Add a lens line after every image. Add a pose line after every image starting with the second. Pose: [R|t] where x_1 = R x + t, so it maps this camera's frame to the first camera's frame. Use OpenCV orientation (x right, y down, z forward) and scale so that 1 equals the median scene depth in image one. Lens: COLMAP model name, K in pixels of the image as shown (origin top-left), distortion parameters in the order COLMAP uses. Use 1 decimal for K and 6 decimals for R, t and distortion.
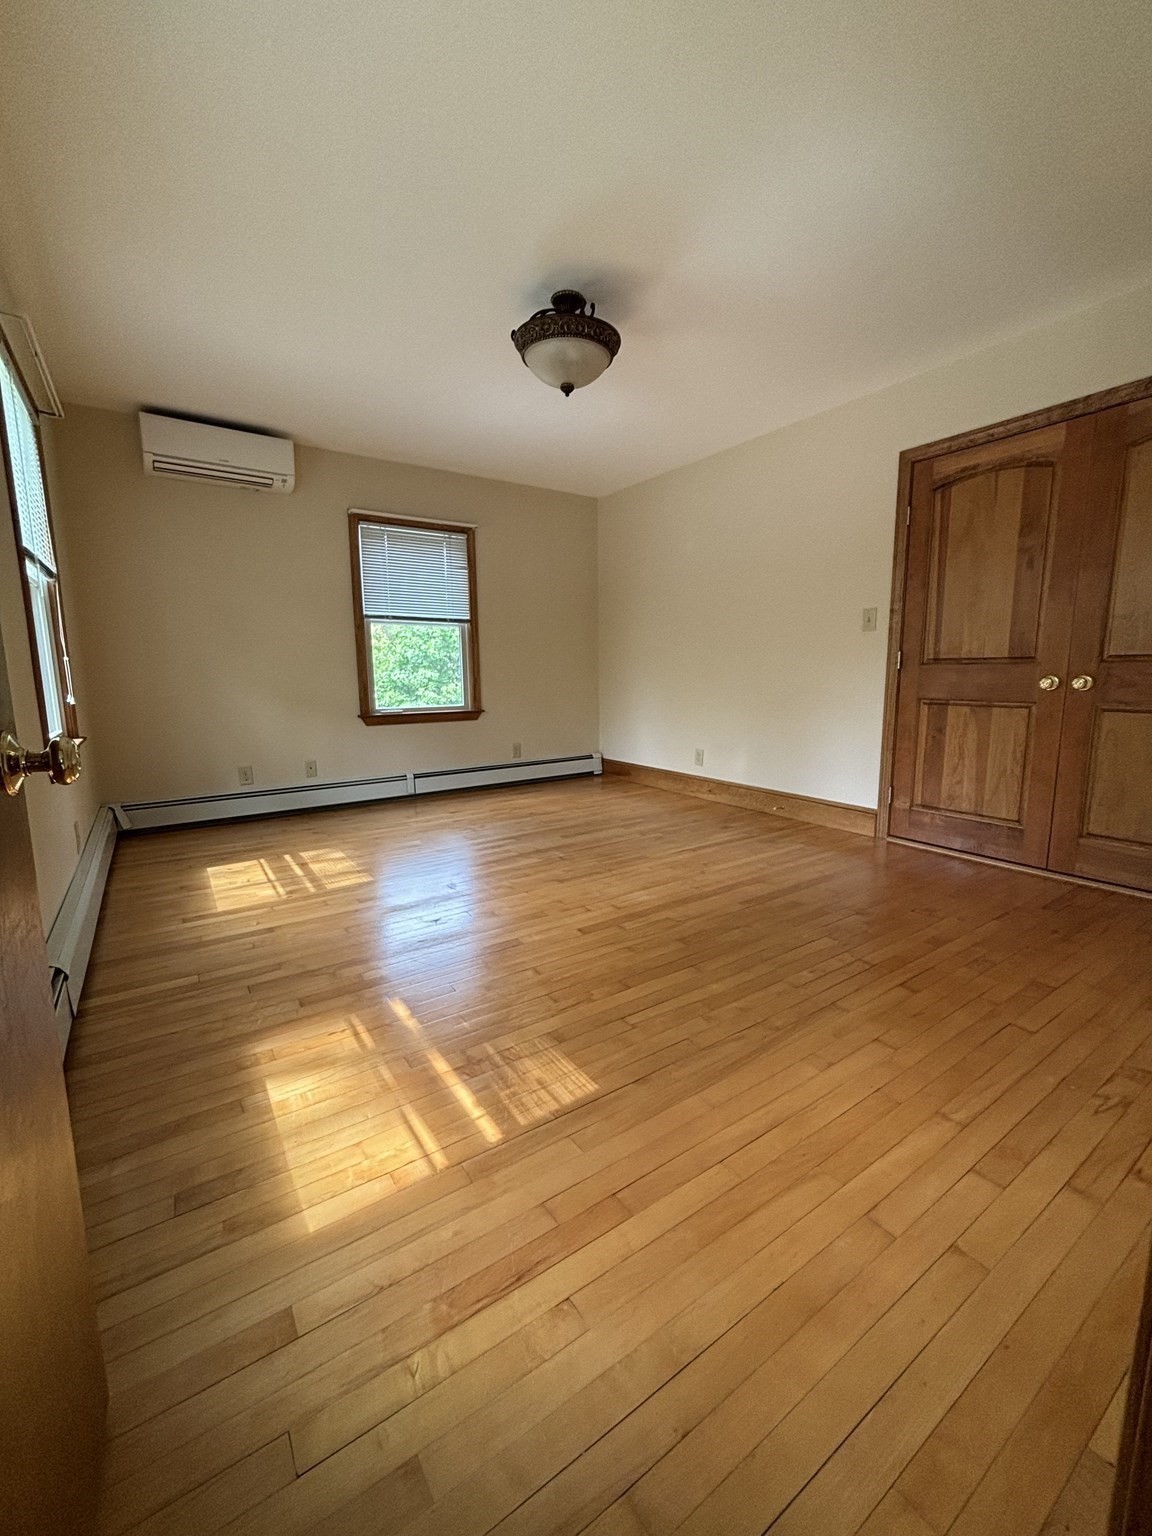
lens RADIAL K [[625.1, 0, 576.0], [0, 625.1, 768.0], [0, 0, 1]] dist [0.000119, 0.000008]
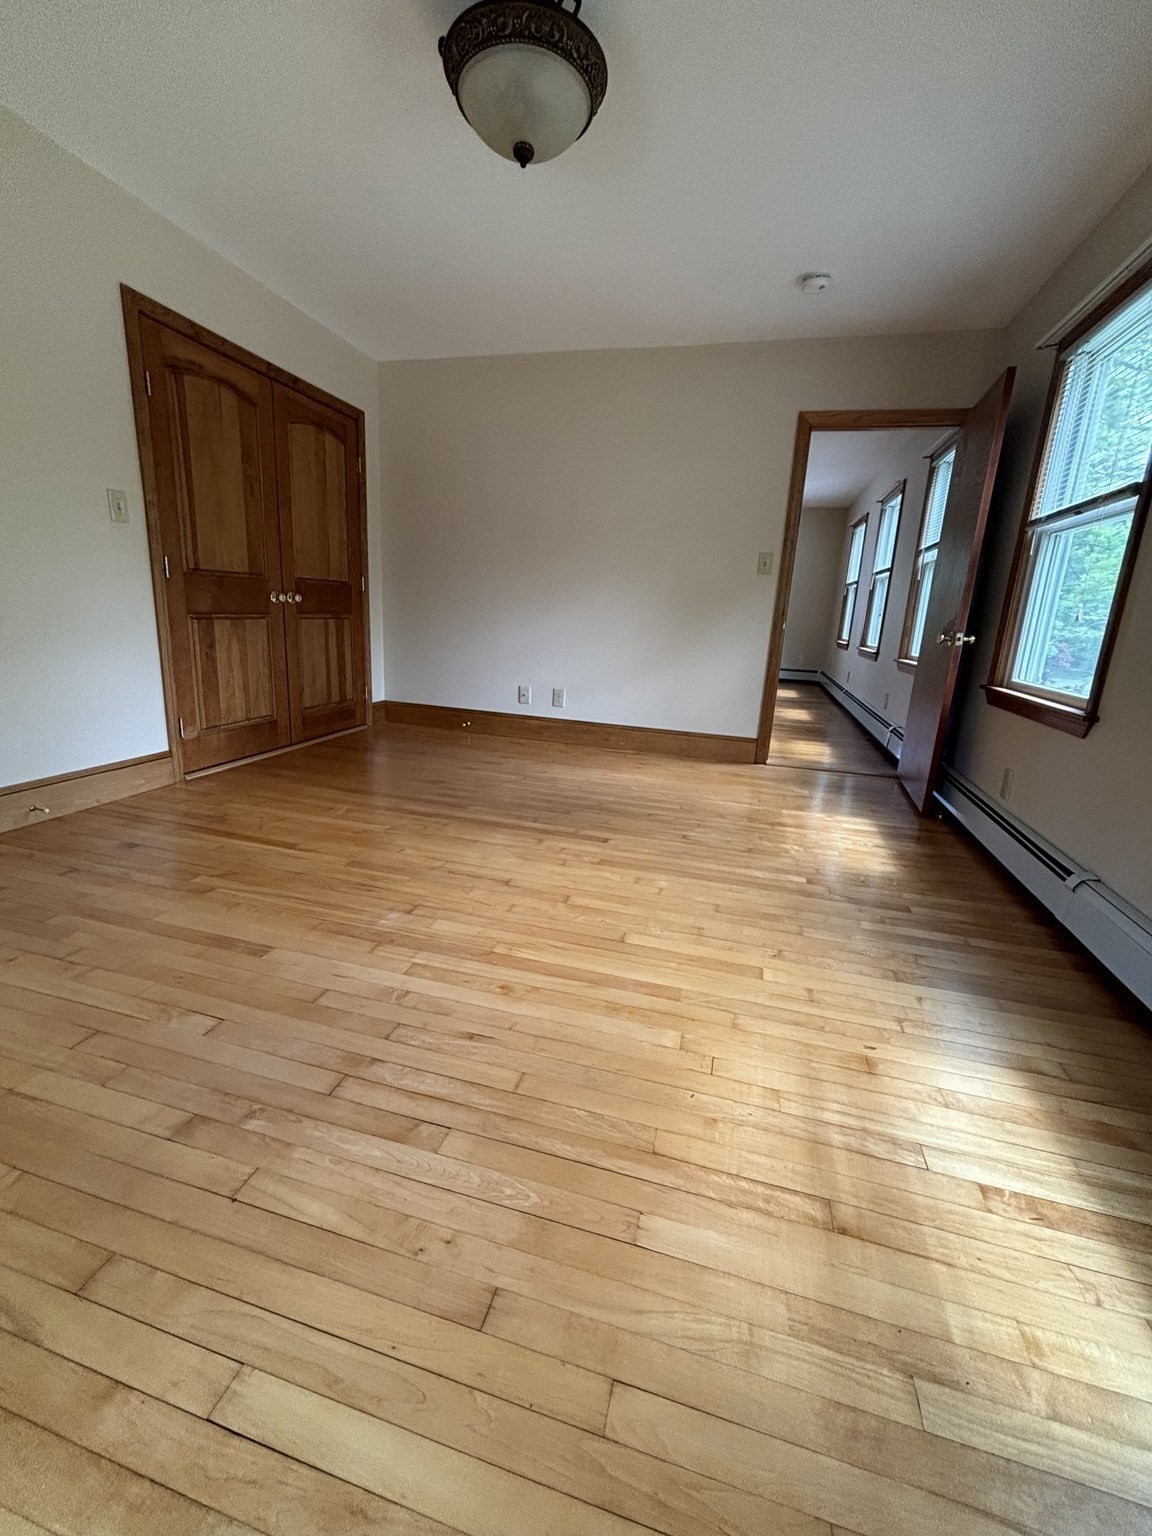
lens RADIAL K [[625.1, 0, 576.0], [0, 625.1, 768.0], [0, 0, 1]] dist [0.000119, 0.000008]
pose [[-0.655338, -0.213540, 0.724522, -0.552901], [0.066788, 0.939067, 0.337184, -0.179457], [-0.752377, 0.269359, -0.601144, 1.265407]]
